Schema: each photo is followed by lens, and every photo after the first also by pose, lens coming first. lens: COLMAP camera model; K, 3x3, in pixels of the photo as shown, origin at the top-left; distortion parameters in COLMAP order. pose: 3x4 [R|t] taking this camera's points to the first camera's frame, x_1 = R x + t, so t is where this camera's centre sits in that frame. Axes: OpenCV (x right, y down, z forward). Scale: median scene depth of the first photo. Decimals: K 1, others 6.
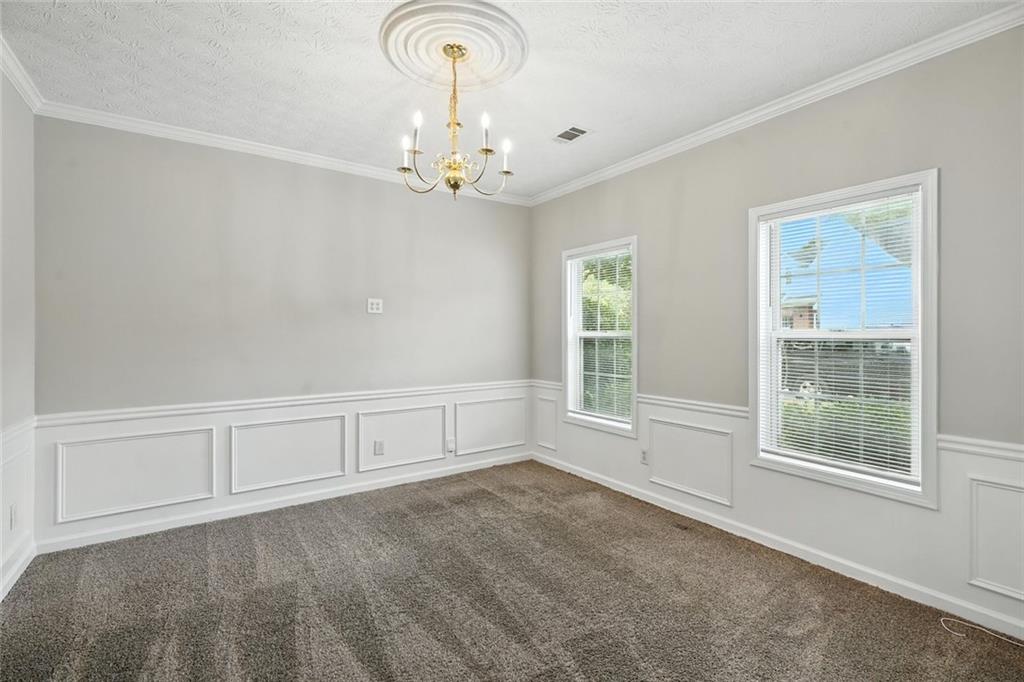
lens RADIAL K [[456.0, 0, 492.9], [0, 456.0, 333.7], [0, 0, 1]] dist [-0.001799, -0.000701]
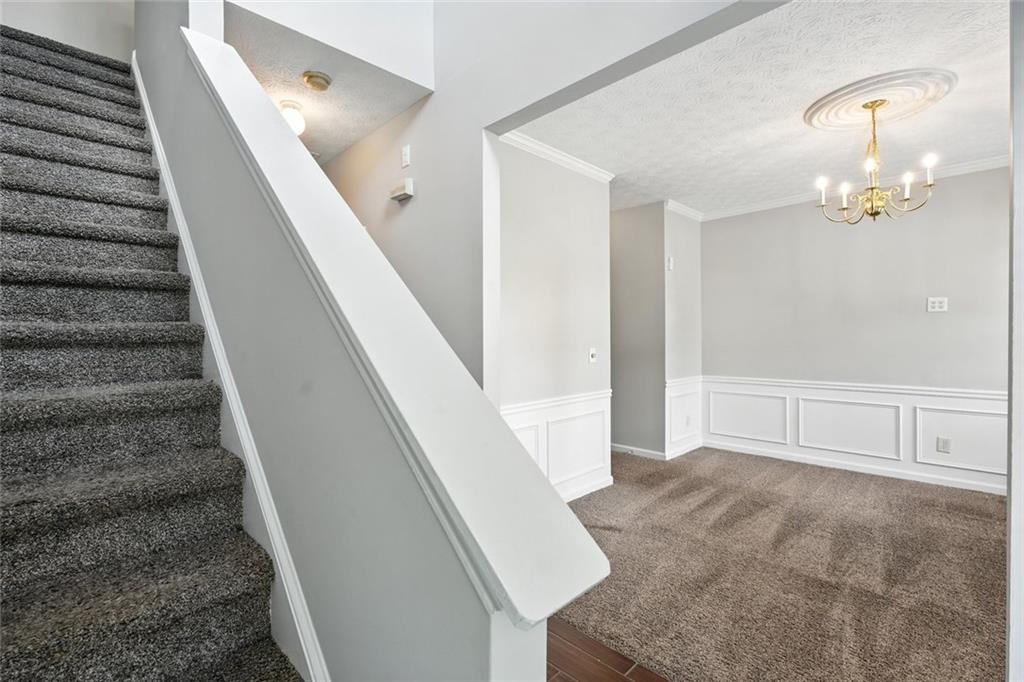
lens RADIAL K [[456.0, 0, 512.1], [0, 456.0, 335.2], [0, 0, 1]] dist [-0.001799, -0.000701]
pose [[0.181951, -0.000171, -0.983308, 0.666361], [0.007909, 0.999968, 0.001289, -0.001463], [0.983276, -0.008012, 0.181946, -0.137171]]
